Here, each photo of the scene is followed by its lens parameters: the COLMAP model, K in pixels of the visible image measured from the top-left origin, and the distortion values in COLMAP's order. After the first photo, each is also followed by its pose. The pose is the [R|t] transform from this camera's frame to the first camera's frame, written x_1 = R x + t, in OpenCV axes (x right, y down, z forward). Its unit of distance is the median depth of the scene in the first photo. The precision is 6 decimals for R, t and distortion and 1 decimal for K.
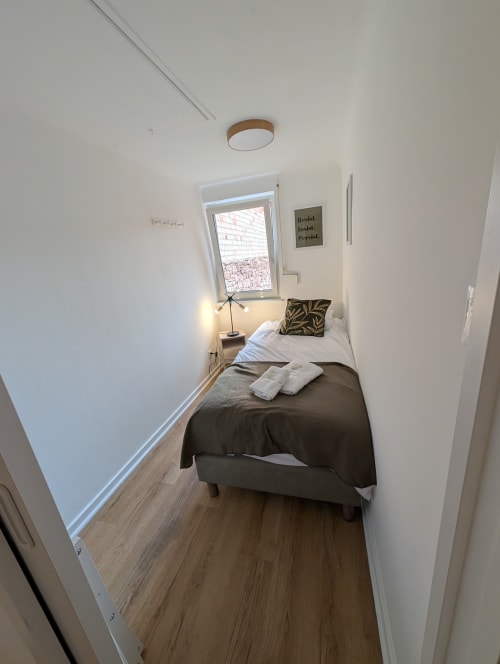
lens RADIAL K [[251.5, 0, 252.1], [0, 251.5, 333.3], [0, 0, 1]] dist [-0.008244, -0.000207]
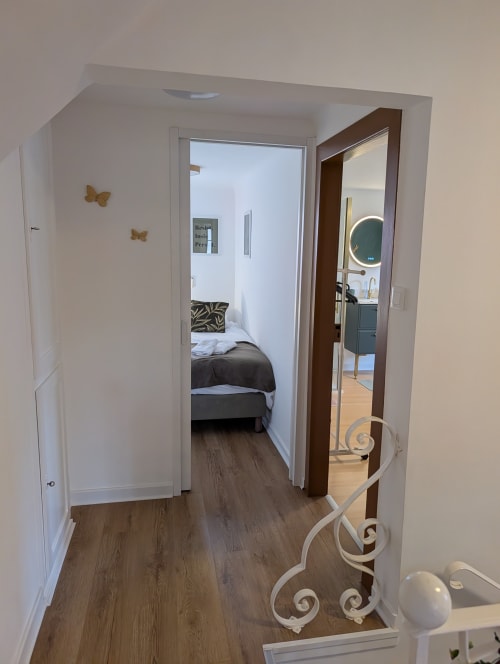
lens RADIAL K [[476.7, 0, 250.6], [0, 476.7, 331.6], [0, 0, 1]] dist [0.051610, 0.000051]
pose [[0.887394, 0.053080, 0.457946, -0.589226], [0.013419, 0.989955, -0.140748, 0.305565], [-0.460816, 0.131044, 0.877767, -0.934489]]
